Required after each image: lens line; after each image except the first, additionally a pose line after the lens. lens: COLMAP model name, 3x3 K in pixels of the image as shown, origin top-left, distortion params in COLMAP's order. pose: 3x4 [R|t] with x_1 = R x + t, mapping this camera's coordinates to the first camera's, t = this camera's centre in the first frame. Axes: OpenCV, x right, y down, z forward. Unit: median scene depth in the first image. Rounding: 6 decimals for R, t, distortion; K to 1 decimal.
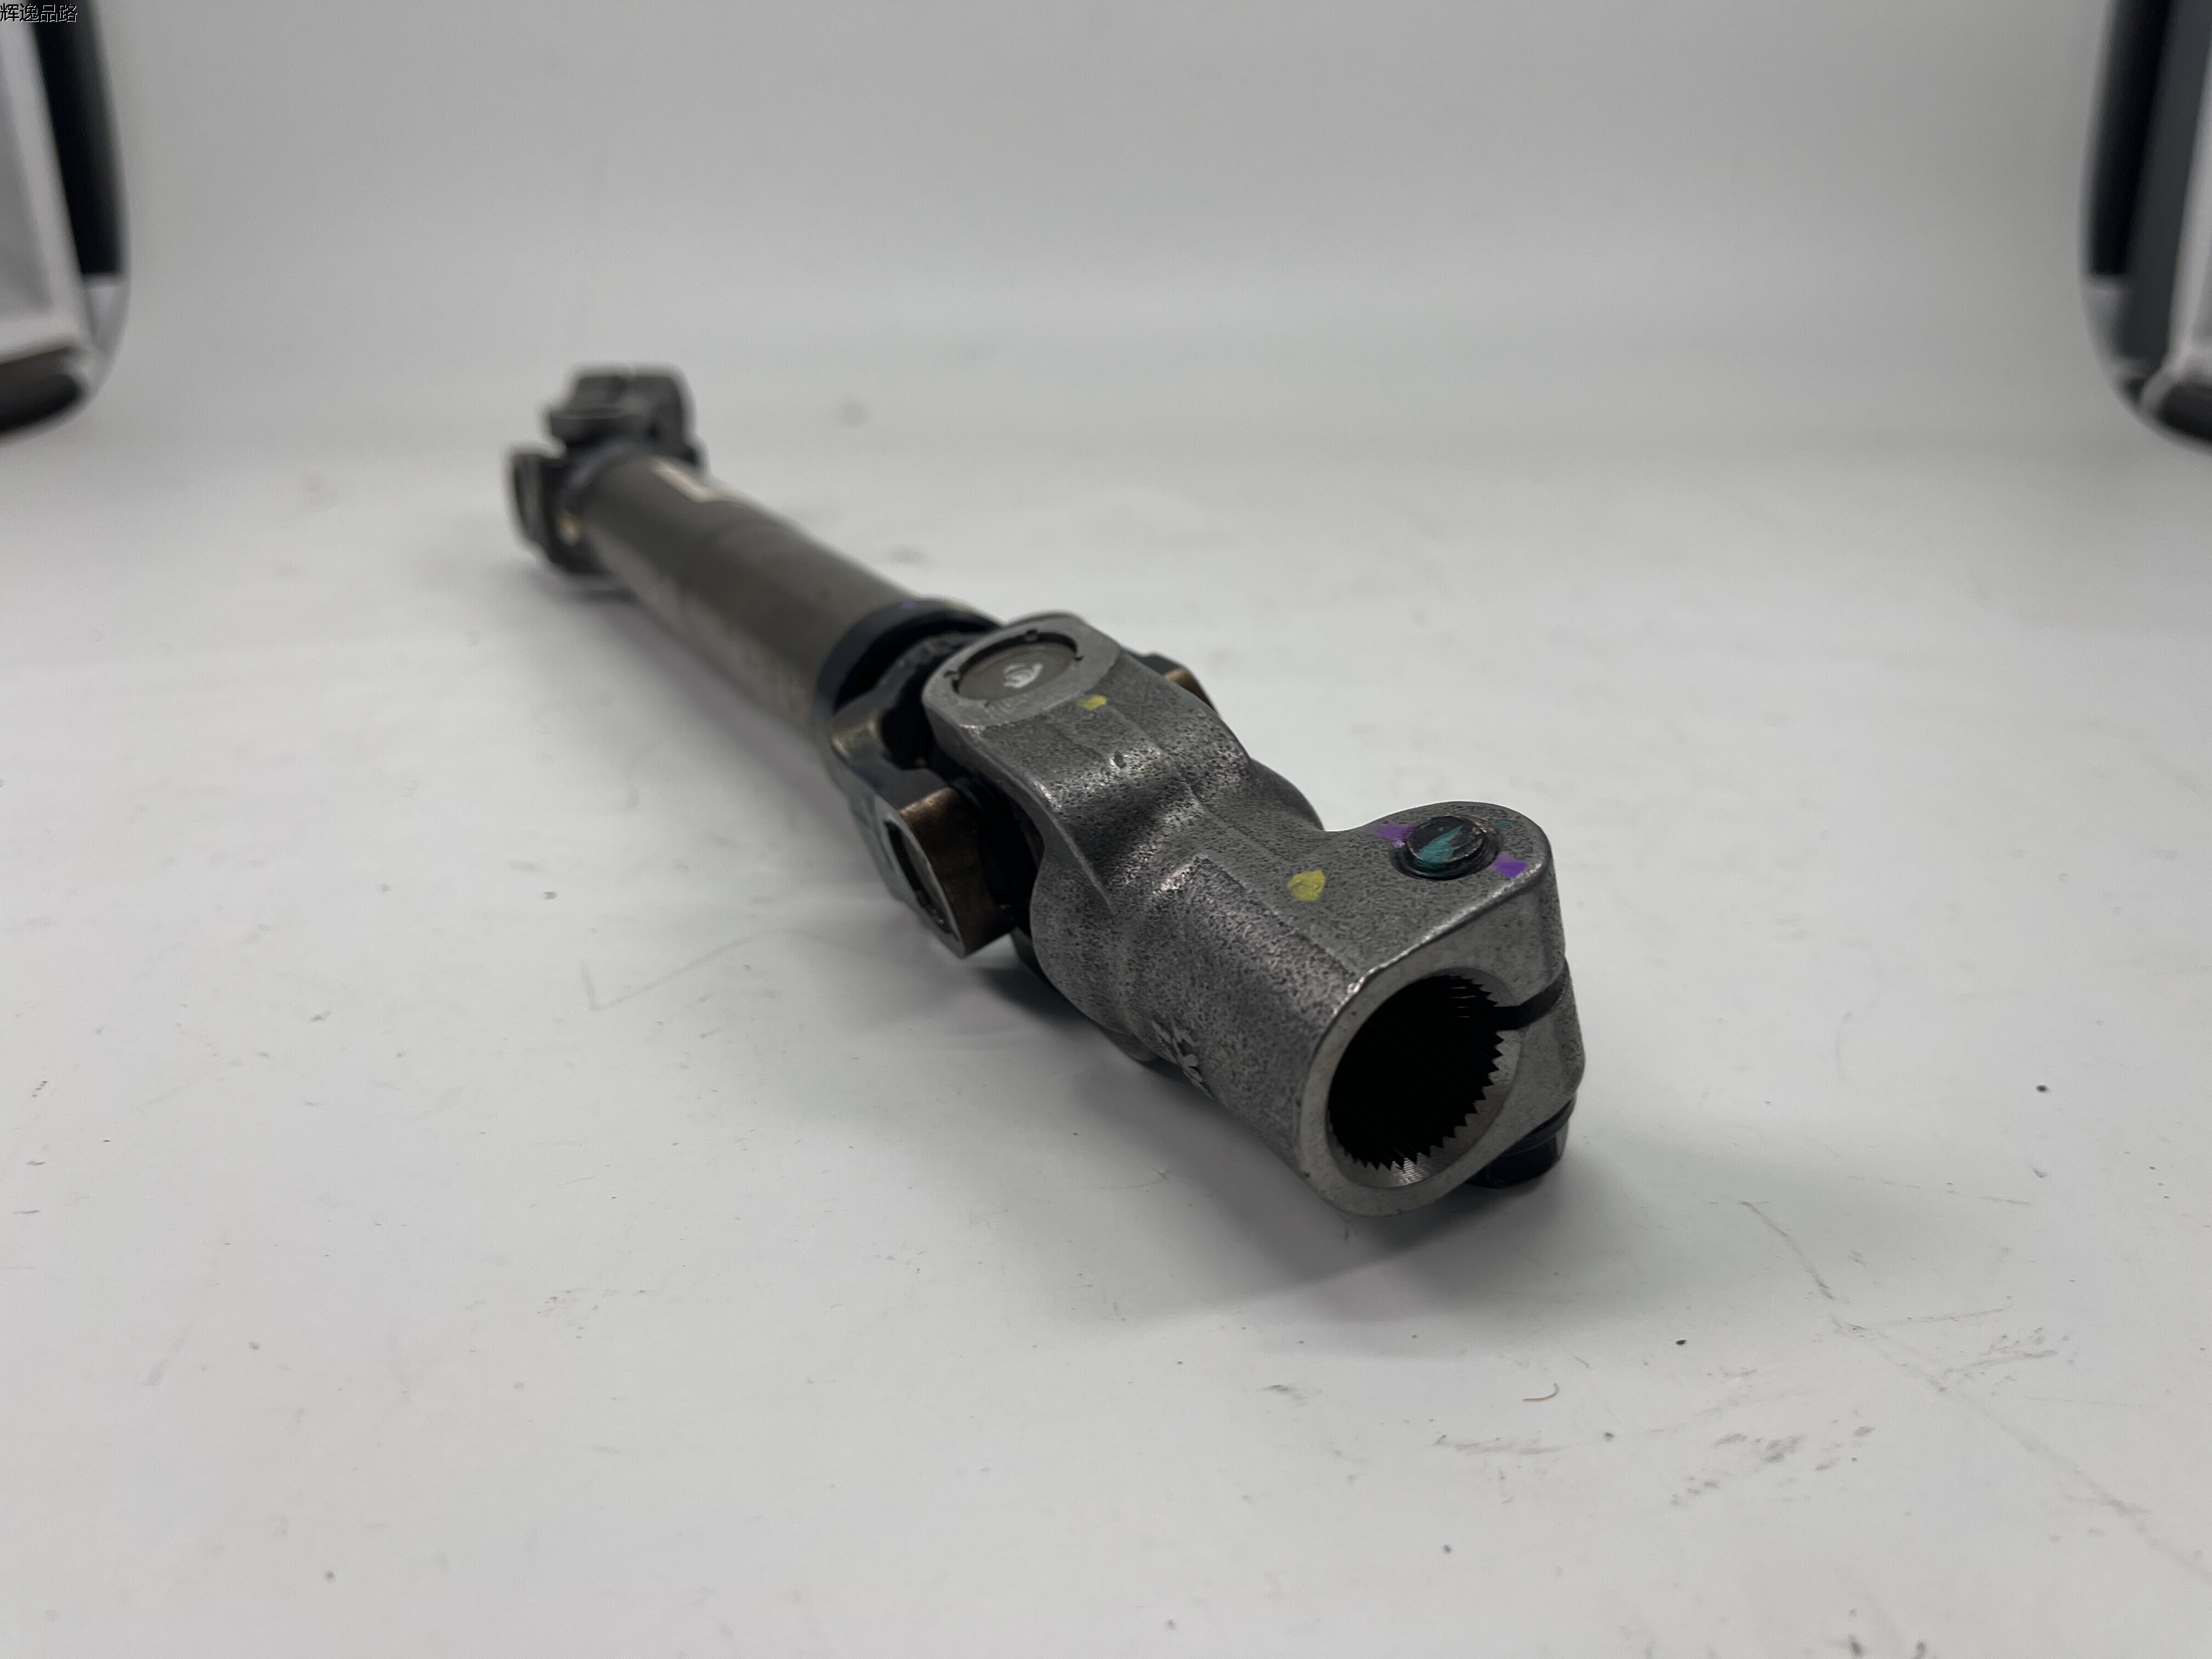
lens RADIAL K [[1736.8, 0, 1124.5], [0, 1736.8, 823.3], [0, 0, 1]] dist [0.067383, -0.140966]
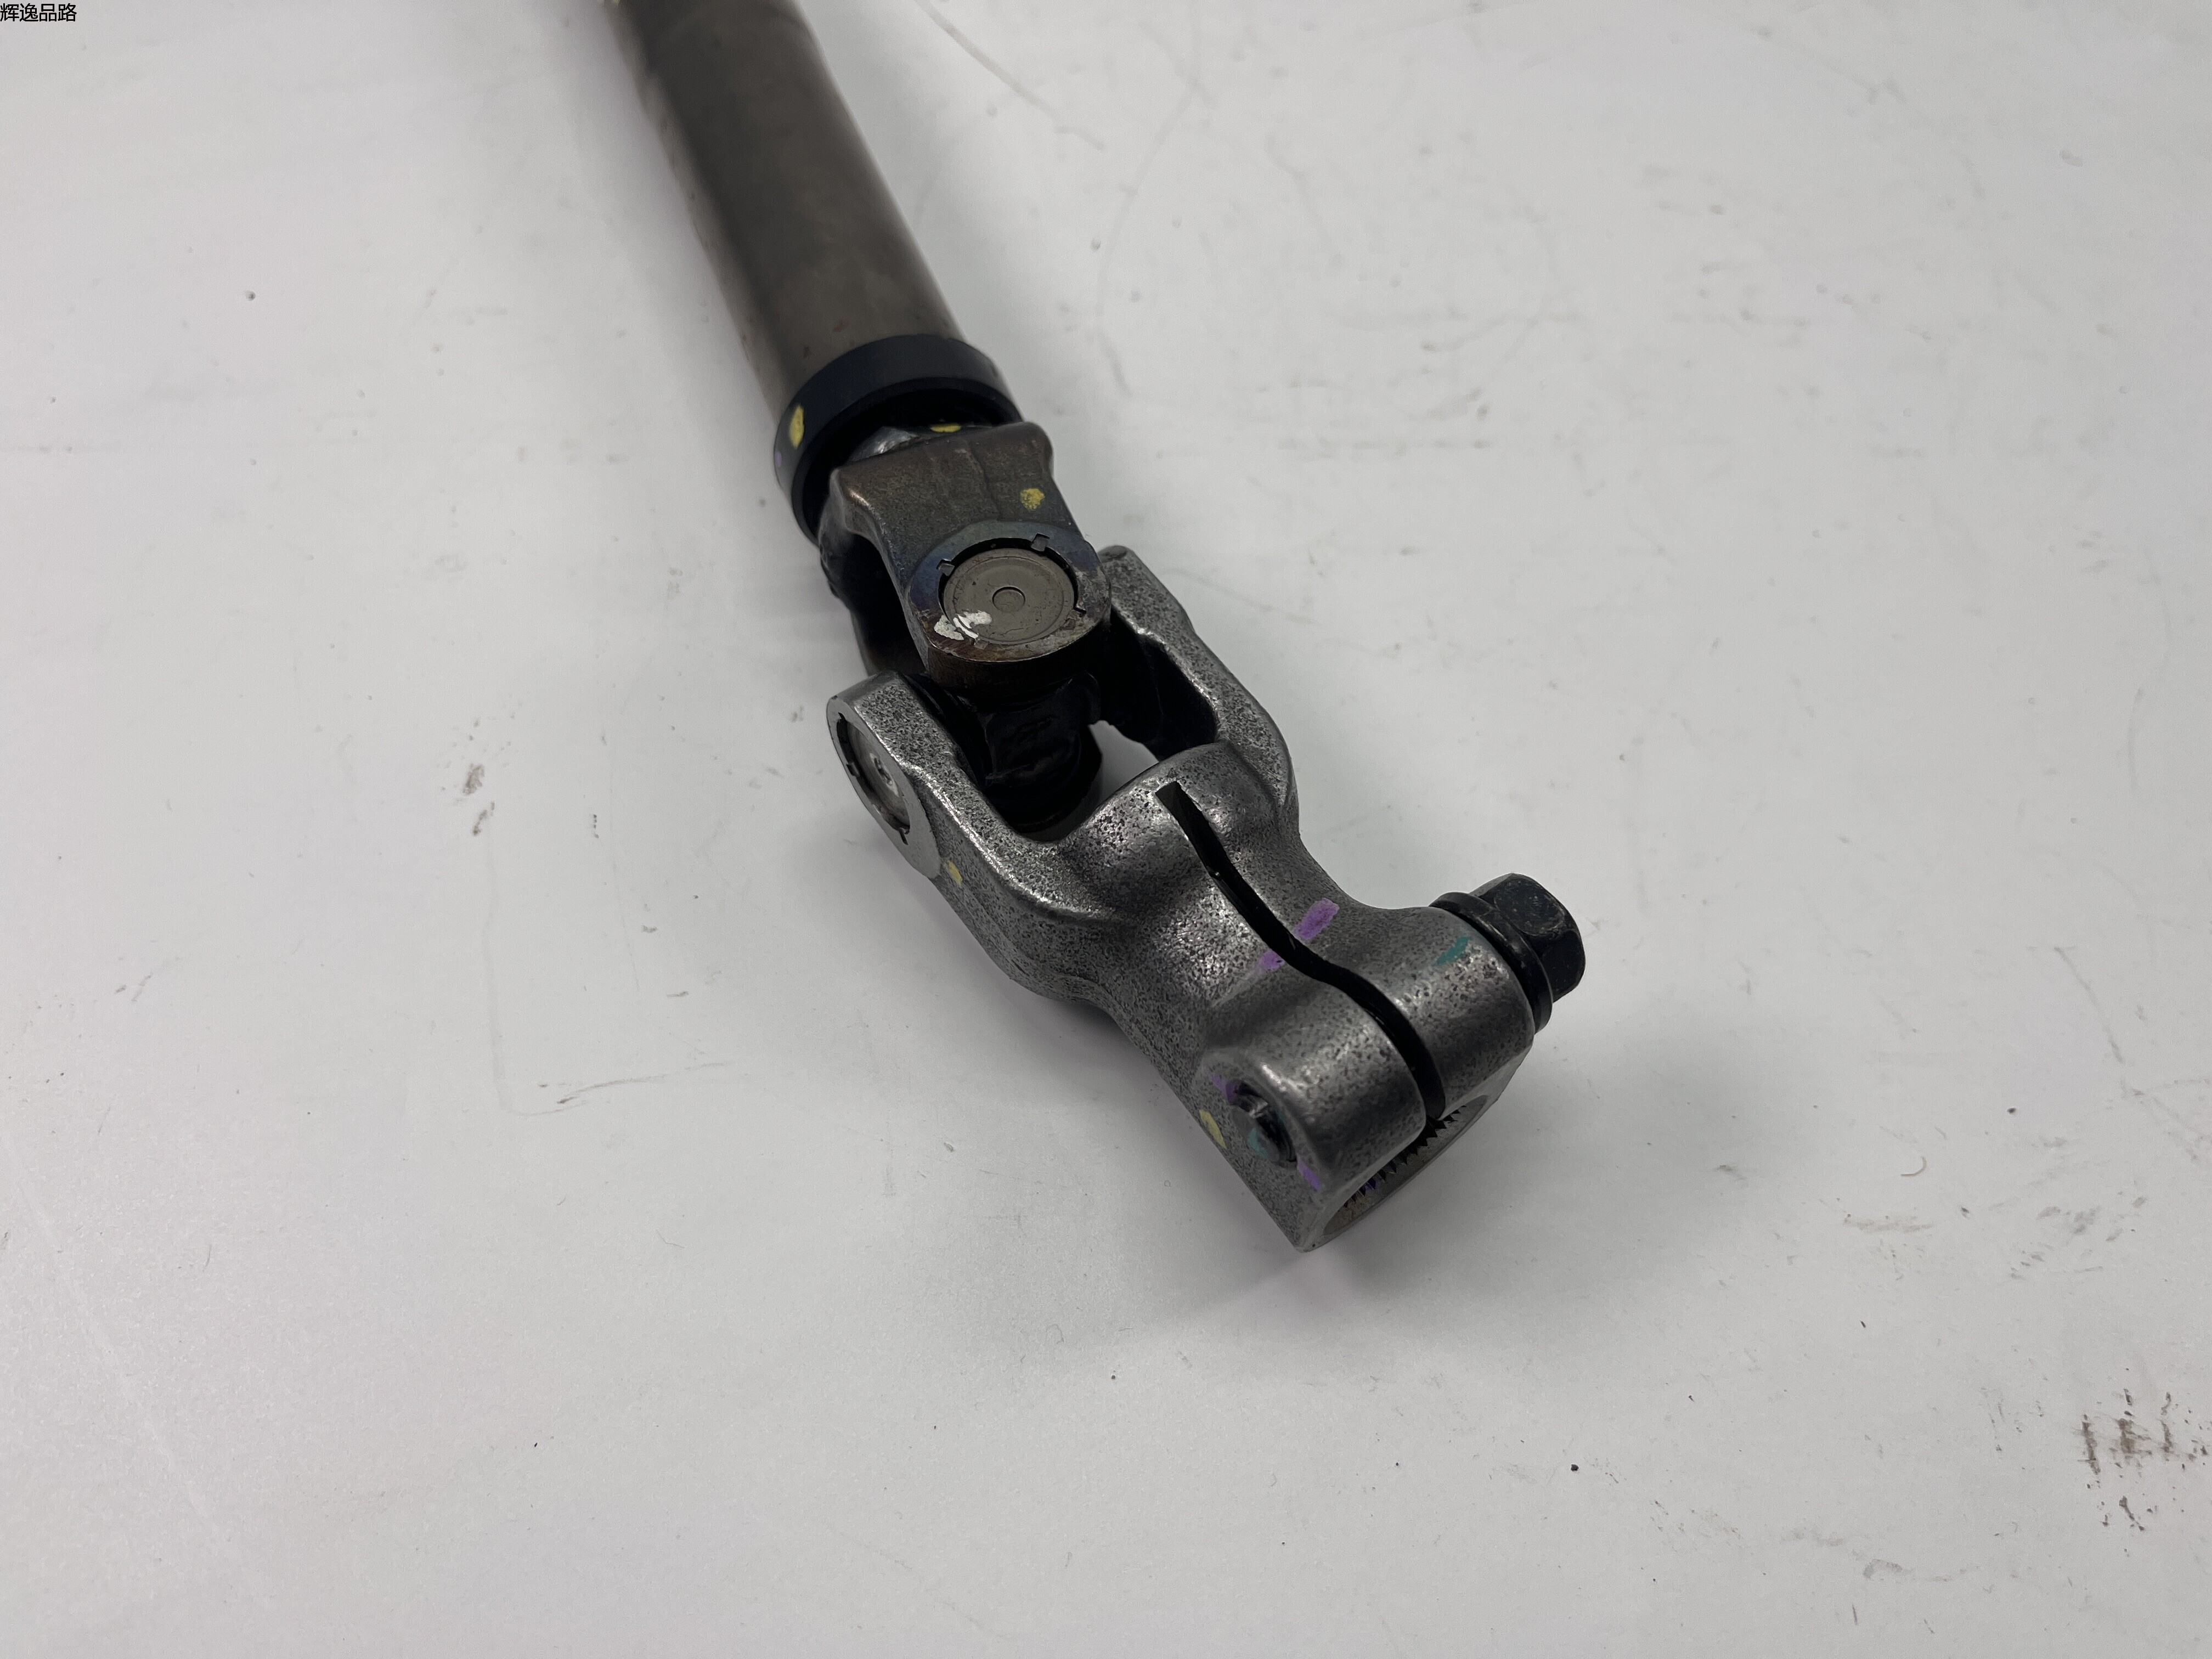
lens RADIAL K [[1736.8, 0, 1124.5], [0, 1736.8, 823.3], [0, 0, 1]] dist [0.067383, -0.140966]
pose [[0.998323, -0.019748, 0.054412, -0.451493], [-0.016148, 0.807670, 0.589414, -0.695019], [-0.055587, -0.589304, 0.805996, 0.092350]]
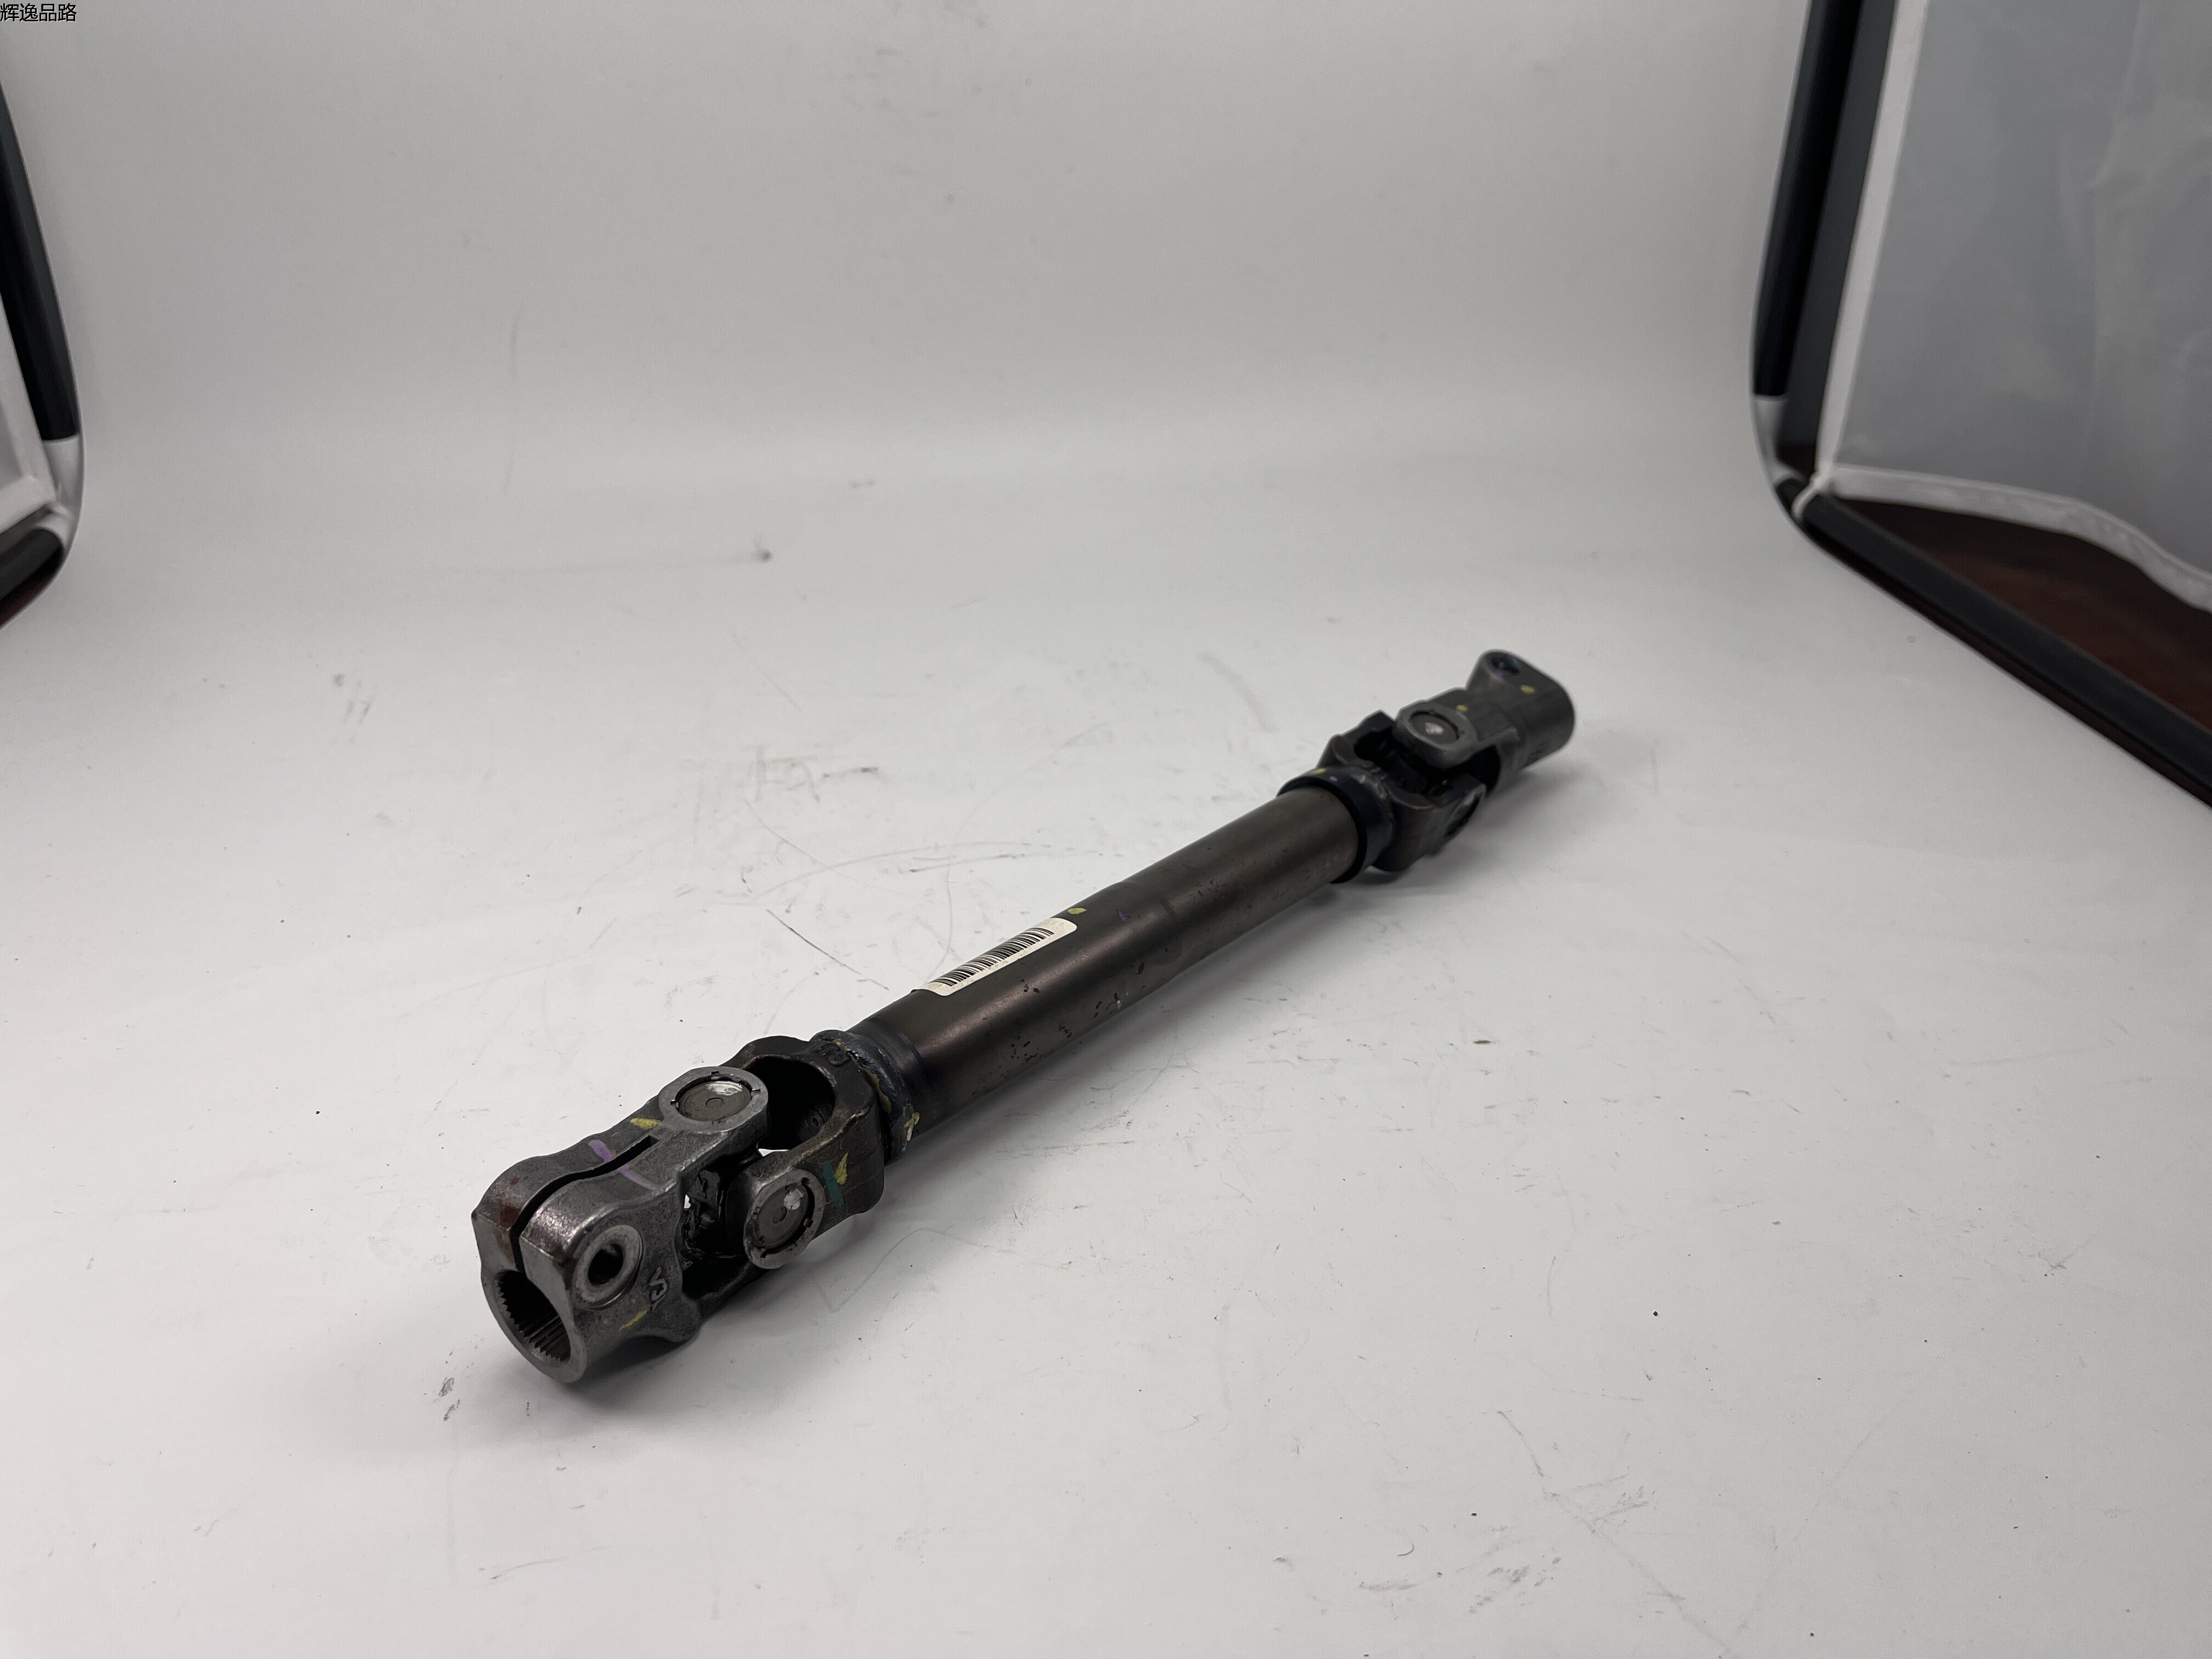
lens RADIAL K [[1709.9, 0, 1106.0], [0, 1709.9, 829.5], [0, 0, 1]] dist [0.040438, -0.050081]
pose [[0.991561, -0.050278, 0.119493, -0.314381], [0.035260, 0.991577, 0.124624, -0.788641], [-0.124753, -0.119359, 0.984982, -0.855948]]
